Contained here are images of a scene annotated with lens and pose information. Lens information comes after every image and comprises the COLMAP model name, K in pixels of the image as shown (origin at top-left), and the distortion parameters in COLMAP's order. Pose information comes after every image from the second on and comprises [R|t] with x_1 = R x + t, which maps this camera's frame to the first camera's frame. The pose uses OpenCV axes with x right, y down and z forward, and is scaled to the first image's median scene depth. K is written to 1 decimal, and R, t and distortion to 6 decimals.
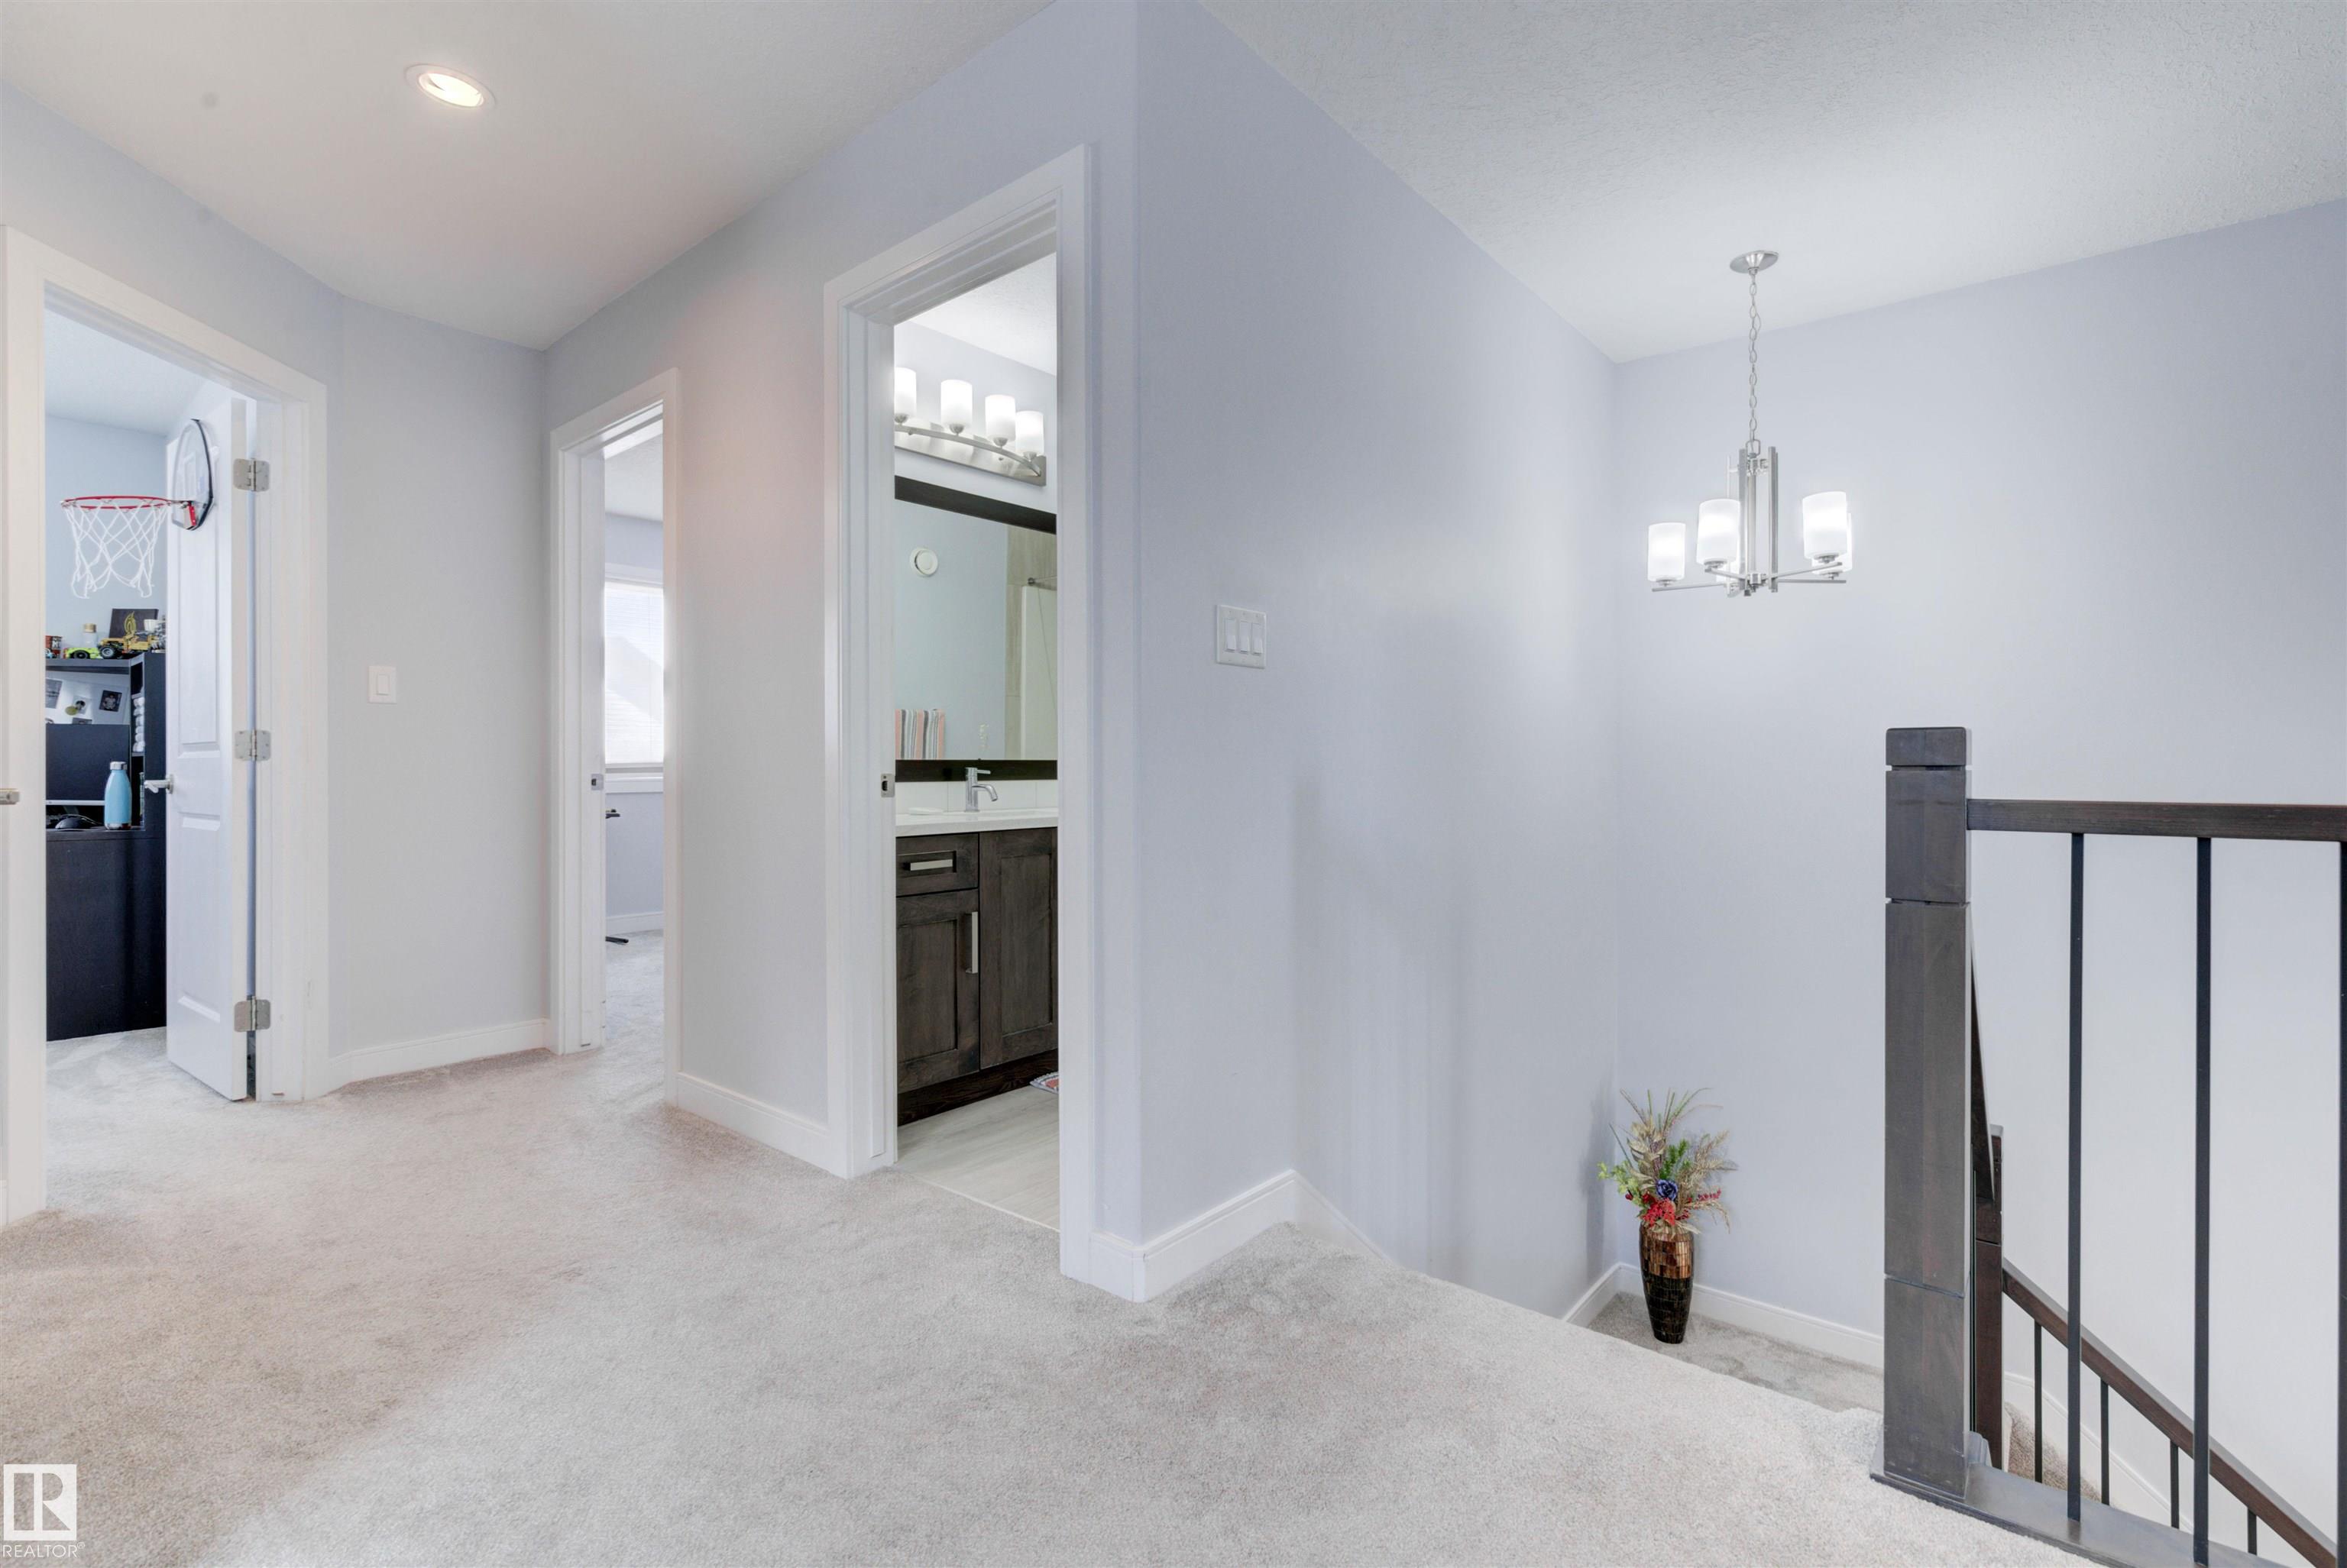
lens RADIAL K [[1072.7, 0, 1185.1], [0, 1072.7, 771.7], [0, 0, 1]] dist [-0.000852, 0.000609]
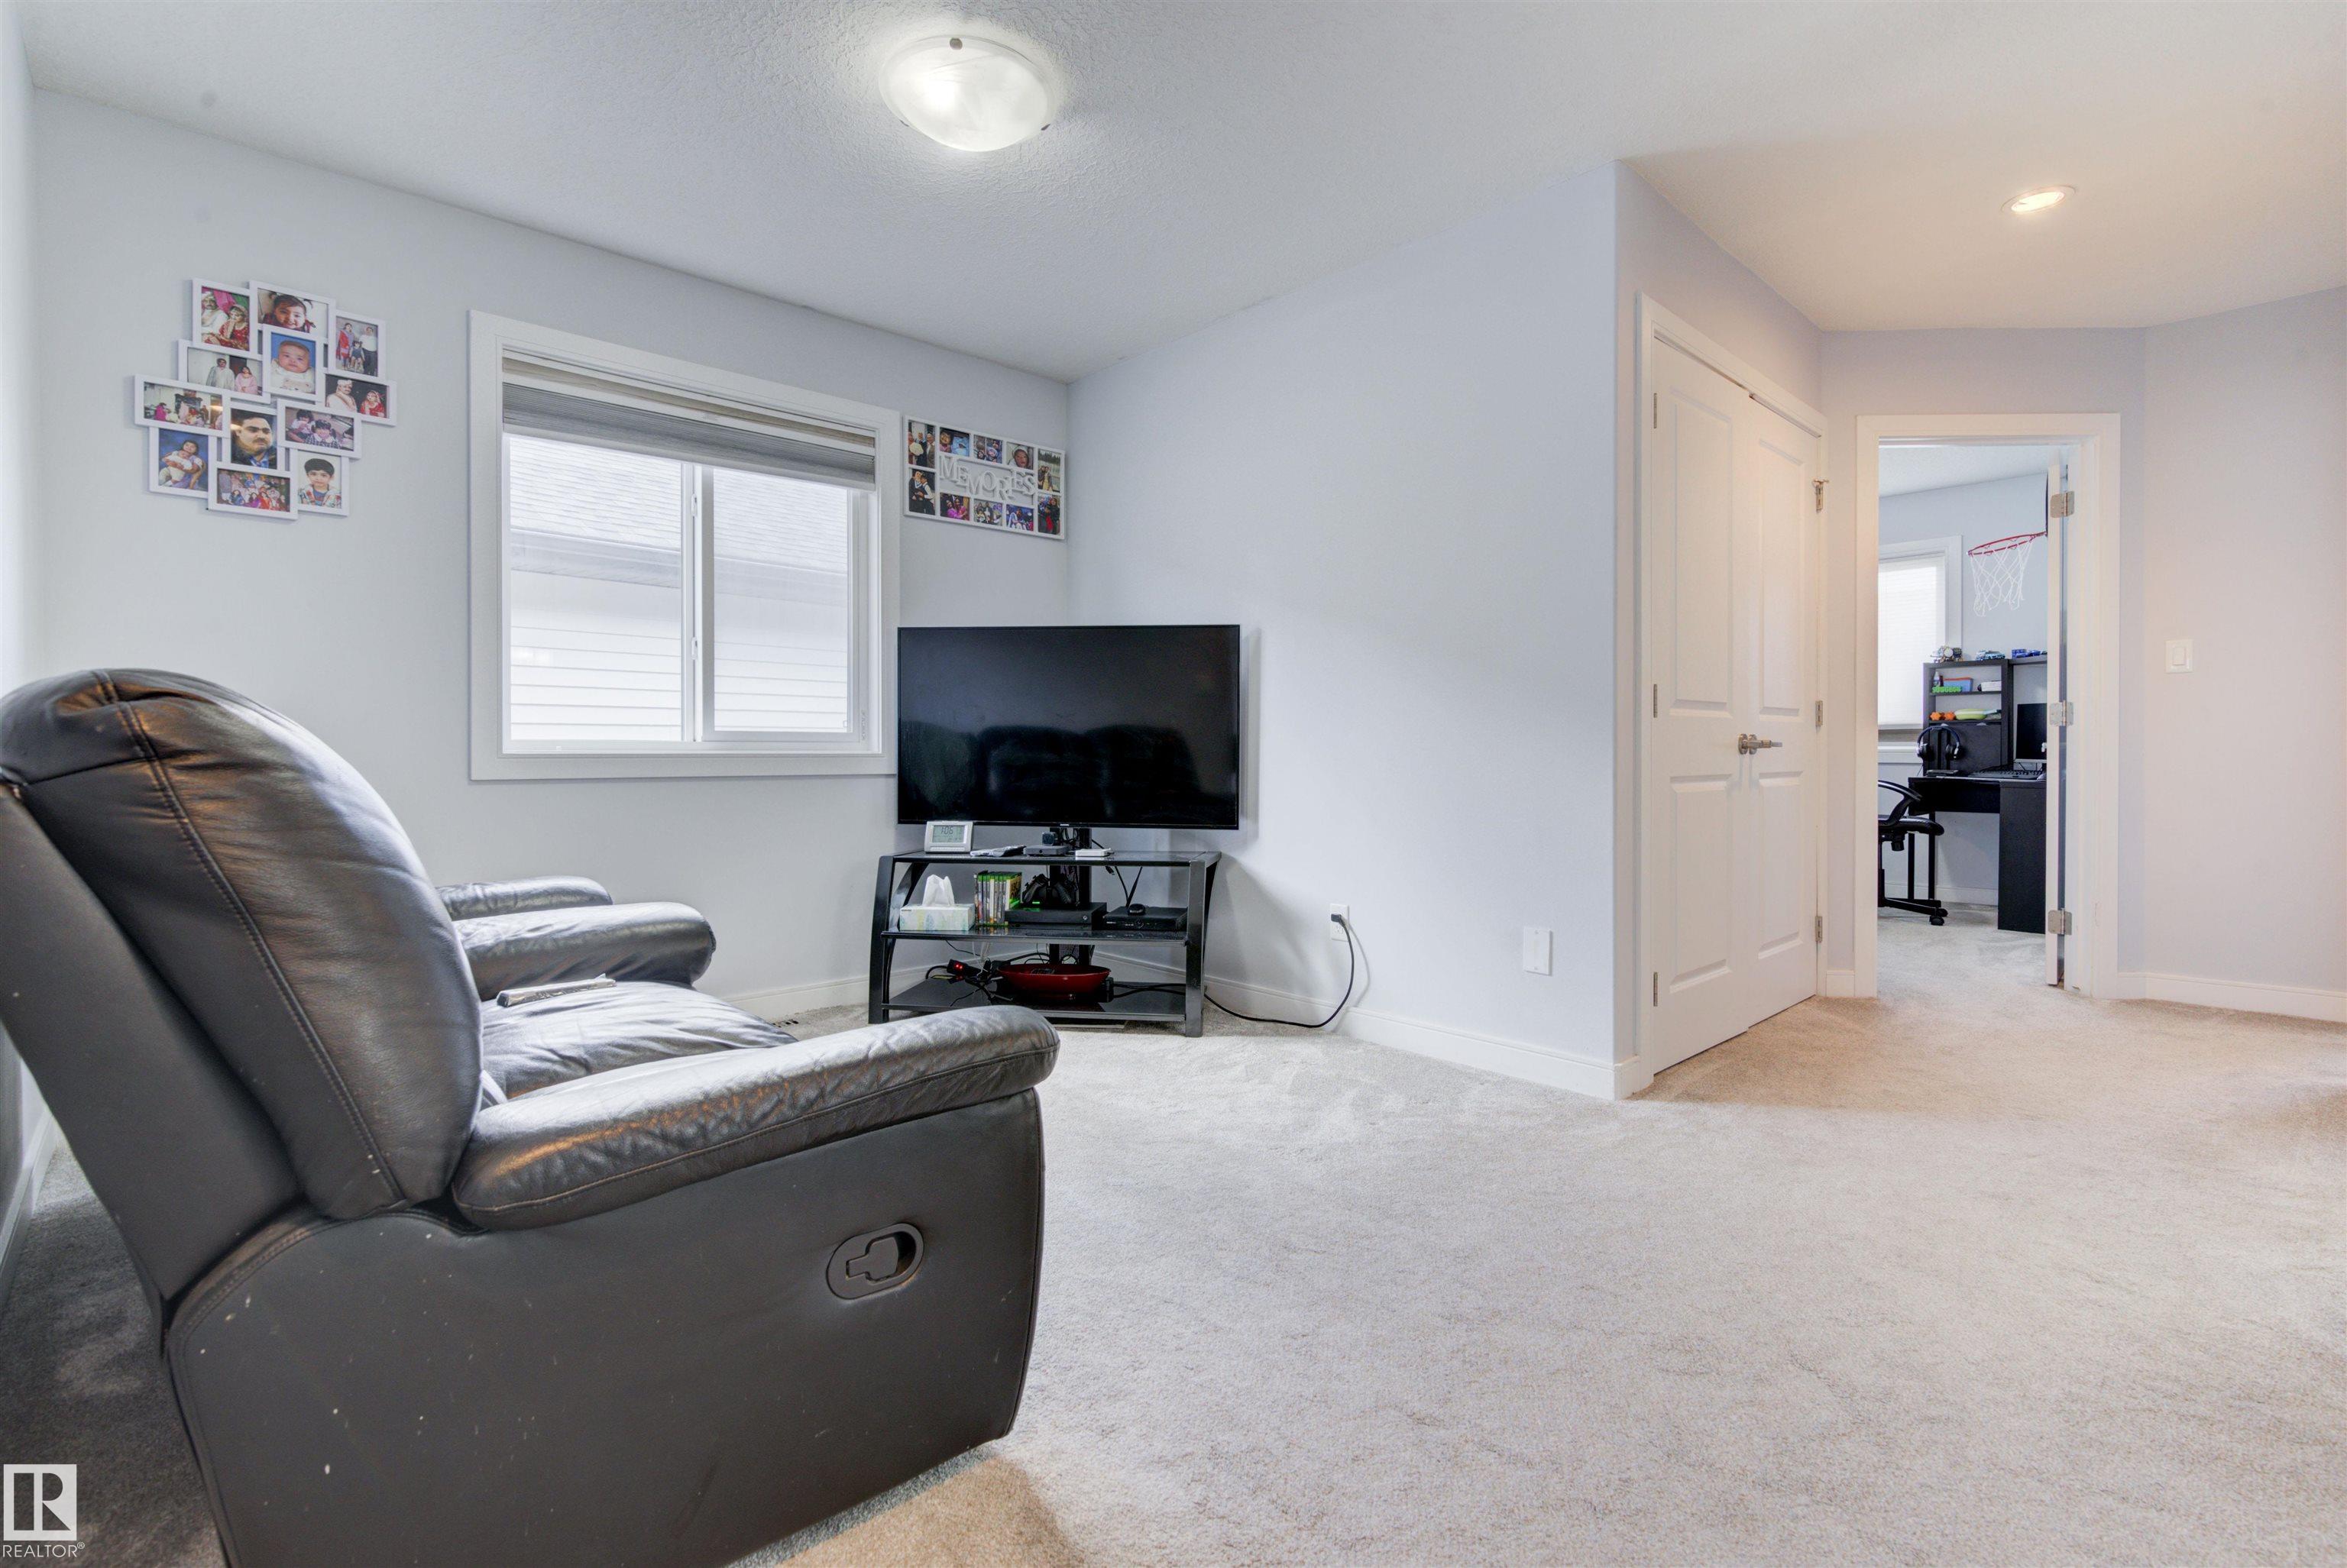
lens RADIAL K [[1072.7, 0, 1185.1], [0, 1072.7, 771.7], [0, 0, 1]] dist [-0.000852, 0.000609]
pose [[-0.118062, 0.018827, -0.992828, 0.544133], [-0.002091, 0.999813, 0.019208, 0.022492], [0.993004, 0.004344, -0.118000, 0.099784]]
